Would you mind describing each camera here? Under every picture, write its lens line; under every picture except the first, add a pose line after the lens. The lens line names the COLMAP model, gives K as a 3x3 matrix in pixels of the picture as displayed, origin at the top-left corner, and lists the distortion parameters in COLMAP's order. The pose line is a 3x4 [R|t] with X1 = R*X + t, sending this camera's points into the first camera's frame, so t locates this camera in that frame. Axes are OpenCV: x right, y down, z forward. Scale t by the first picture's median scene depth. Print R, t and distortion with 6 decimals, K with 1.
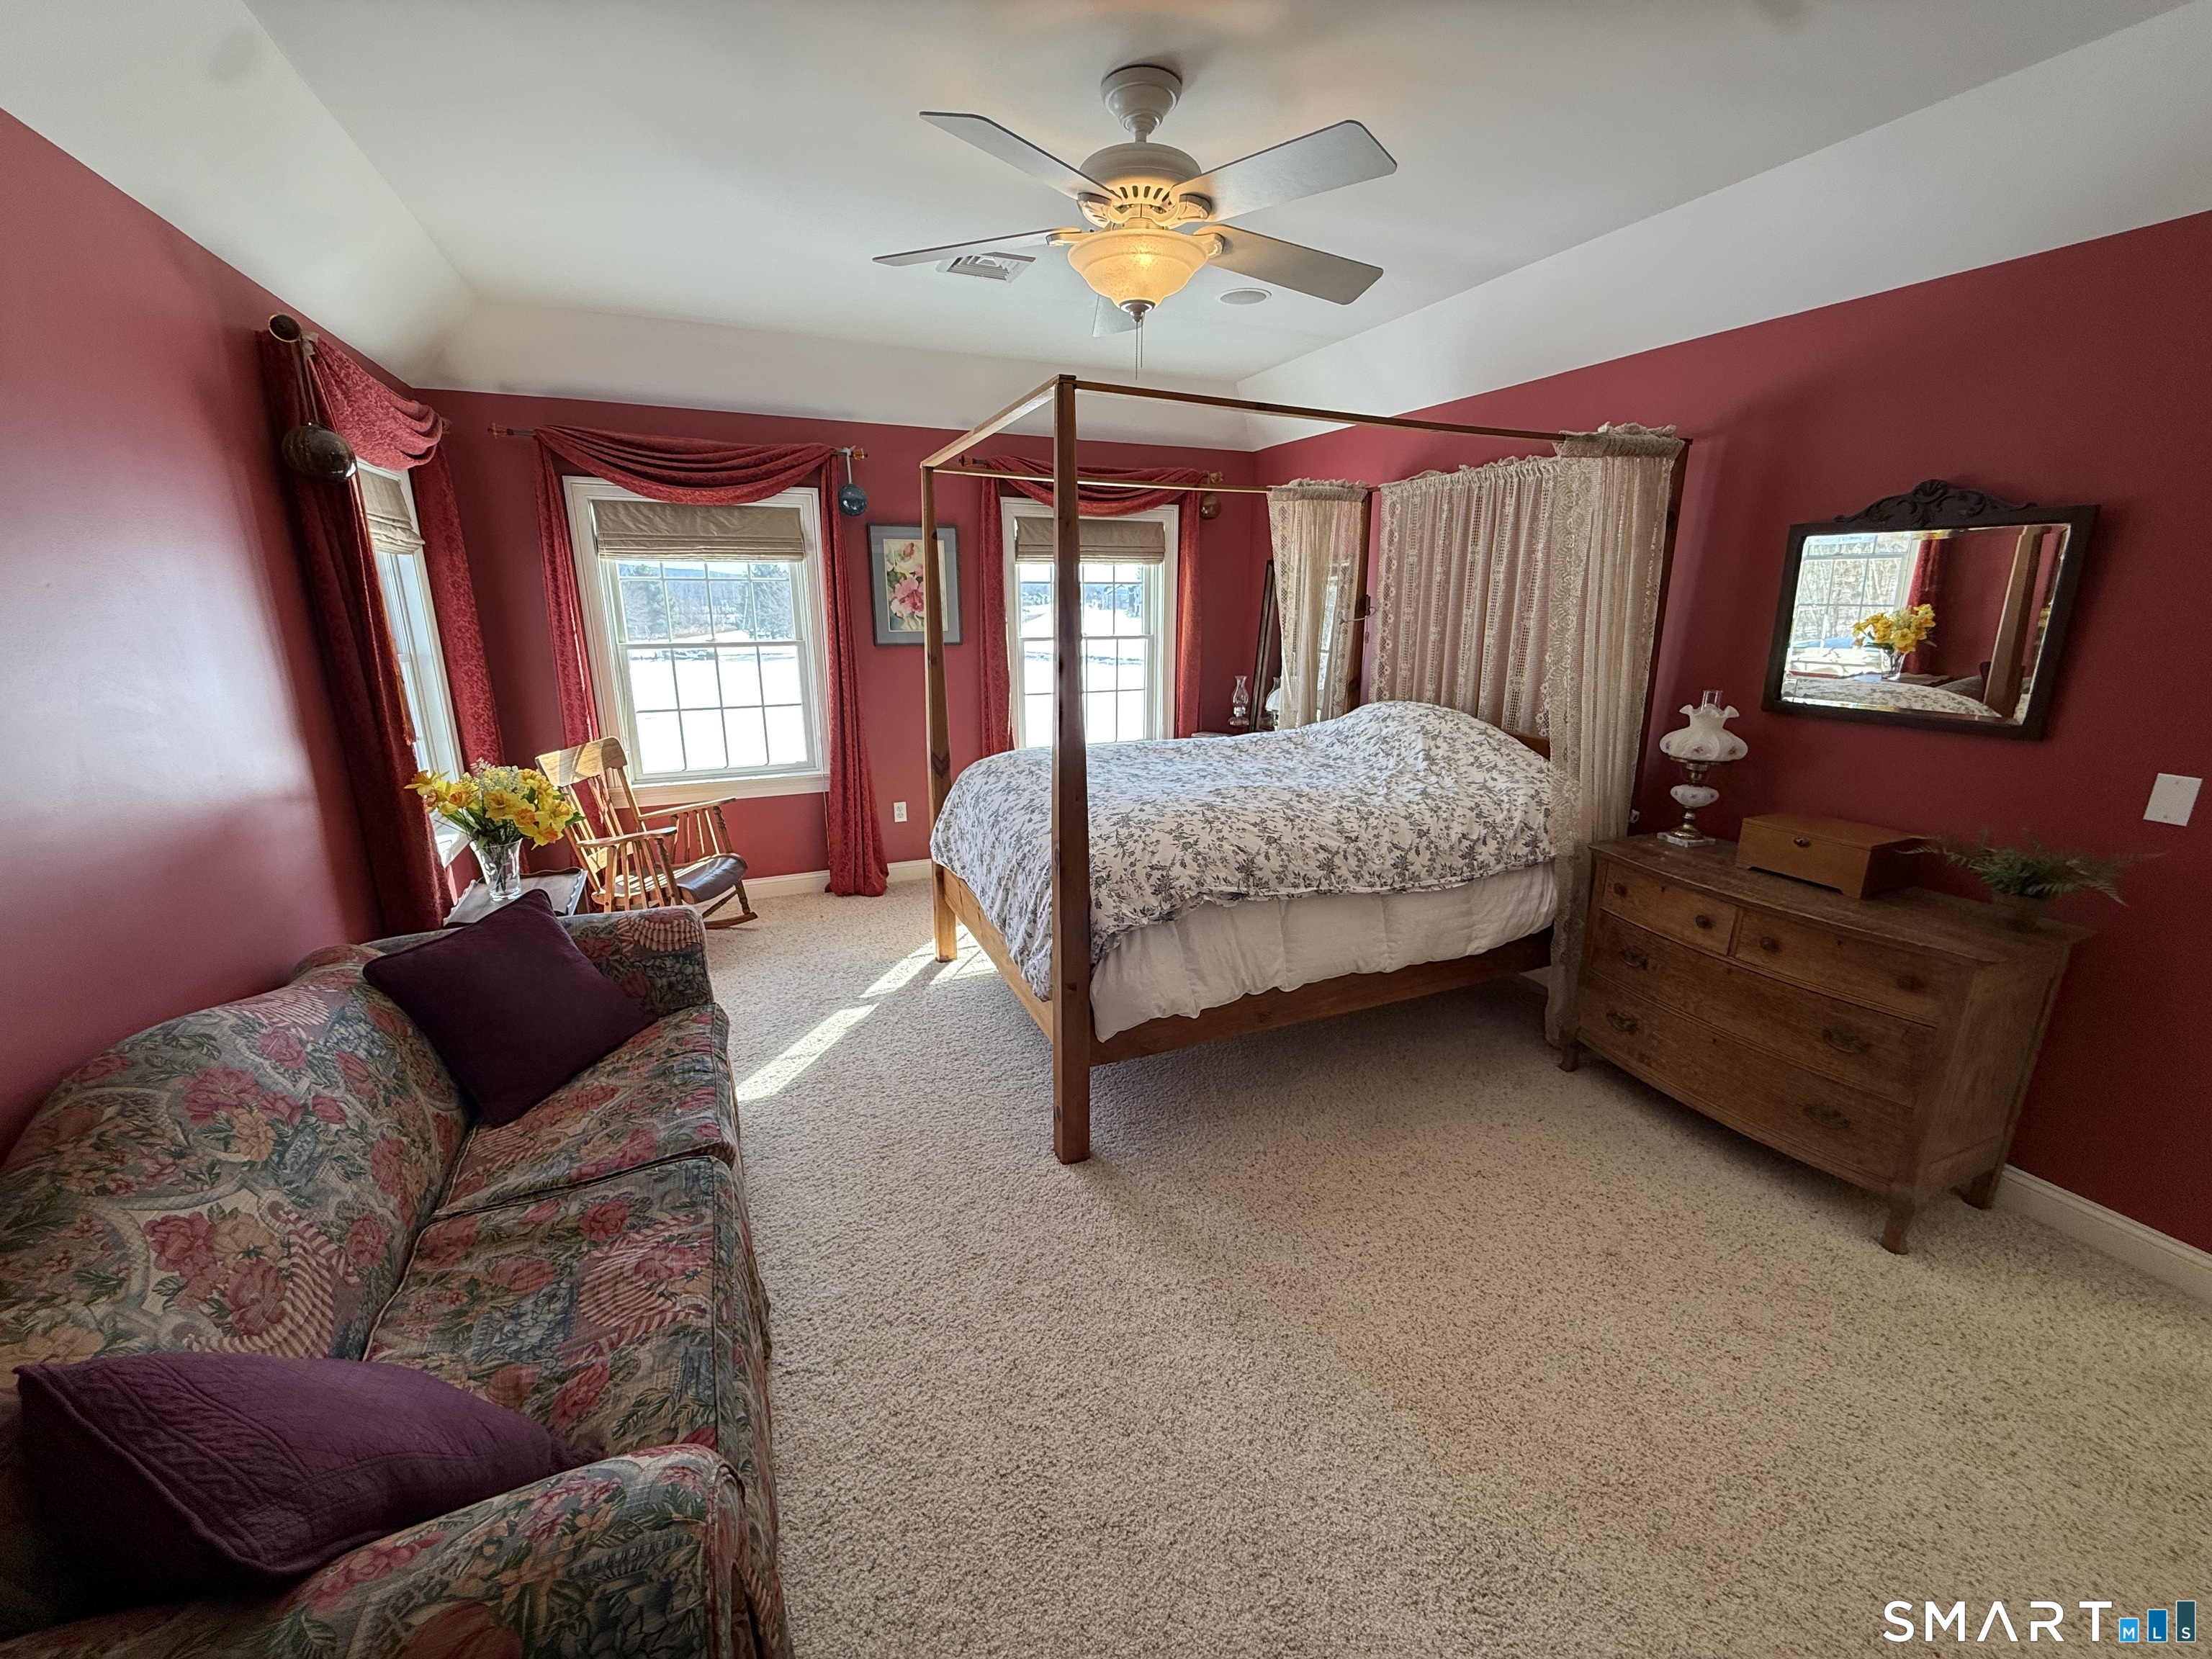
lens RADIAL K [[891.3, 0, 1109.8], [0, 891.3, 816.5], [0, 0, 1]] dist [-0.000264, -0.000037]
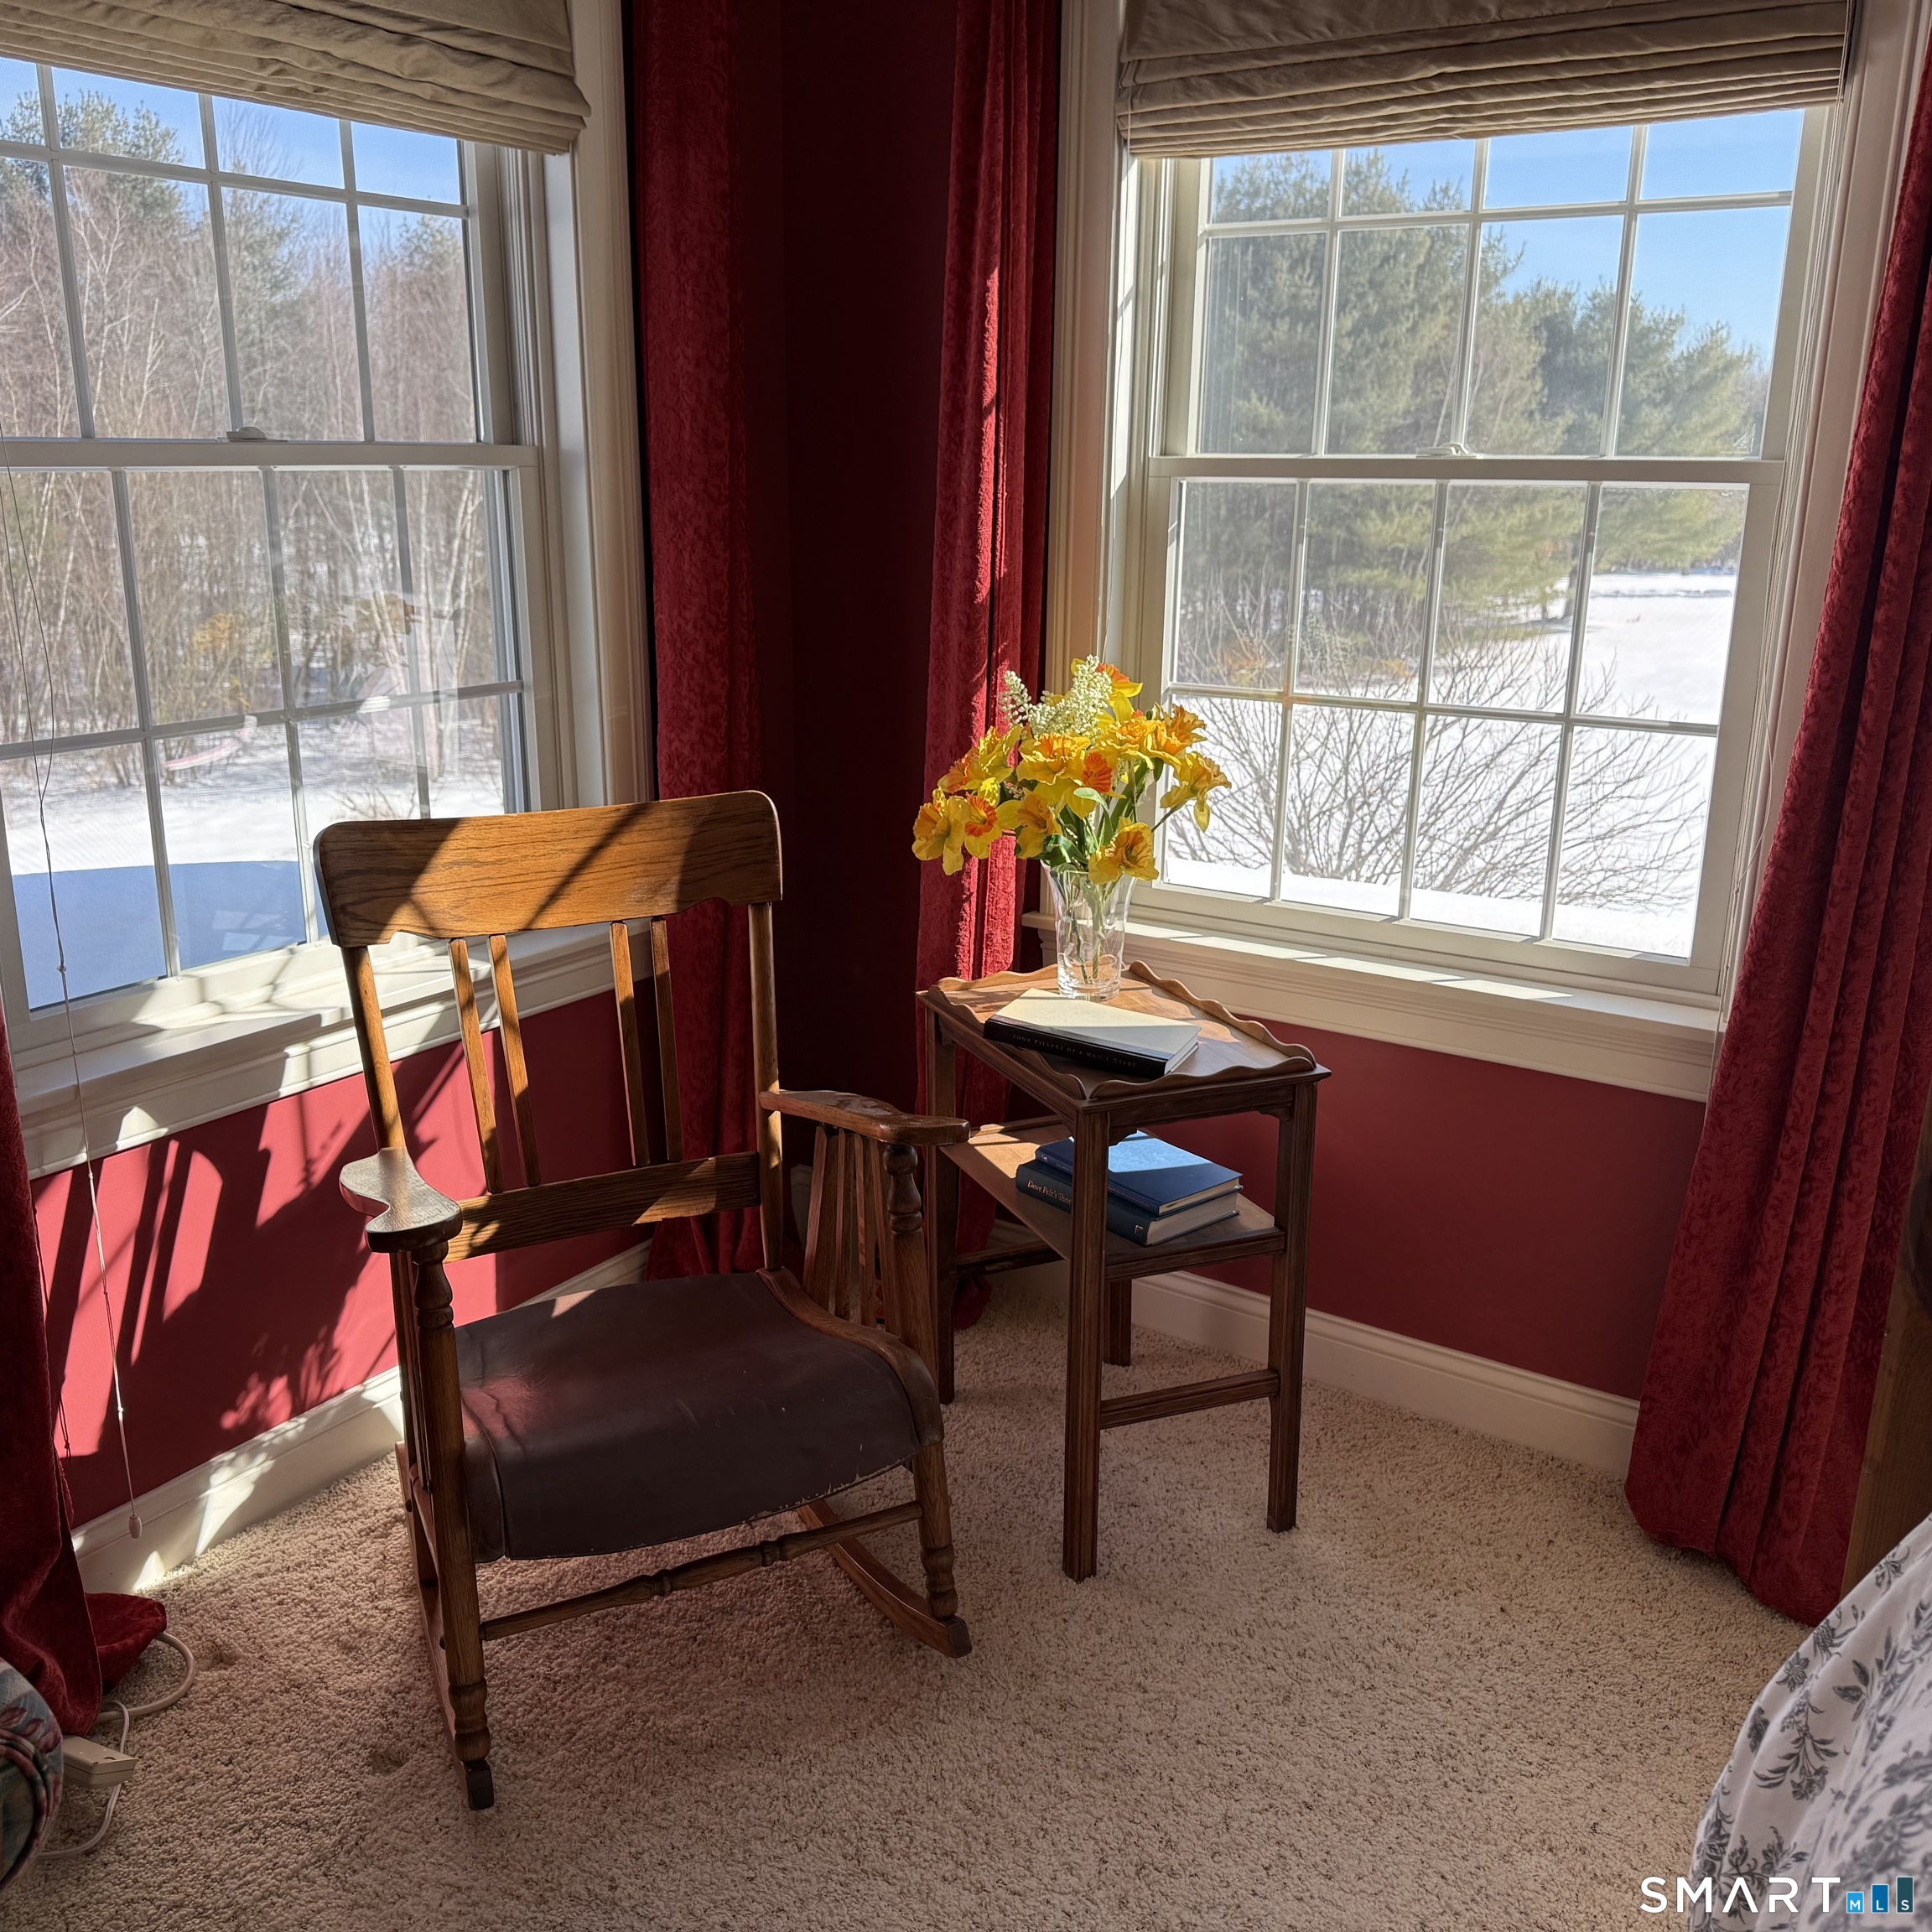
lens RADIAL K [[1808.5, 0, 967.4], [0, 1808.5, 970.9], [0, 0, 1]] dist [0.020518, 0.000000]
pose [[0.544623, 0.231555, -0.806082, -0.045301], [-0.212075, 0.967918, 0.134757, -0.086478], [0.811425, 0.097559, 0.576257, 0.564692]]
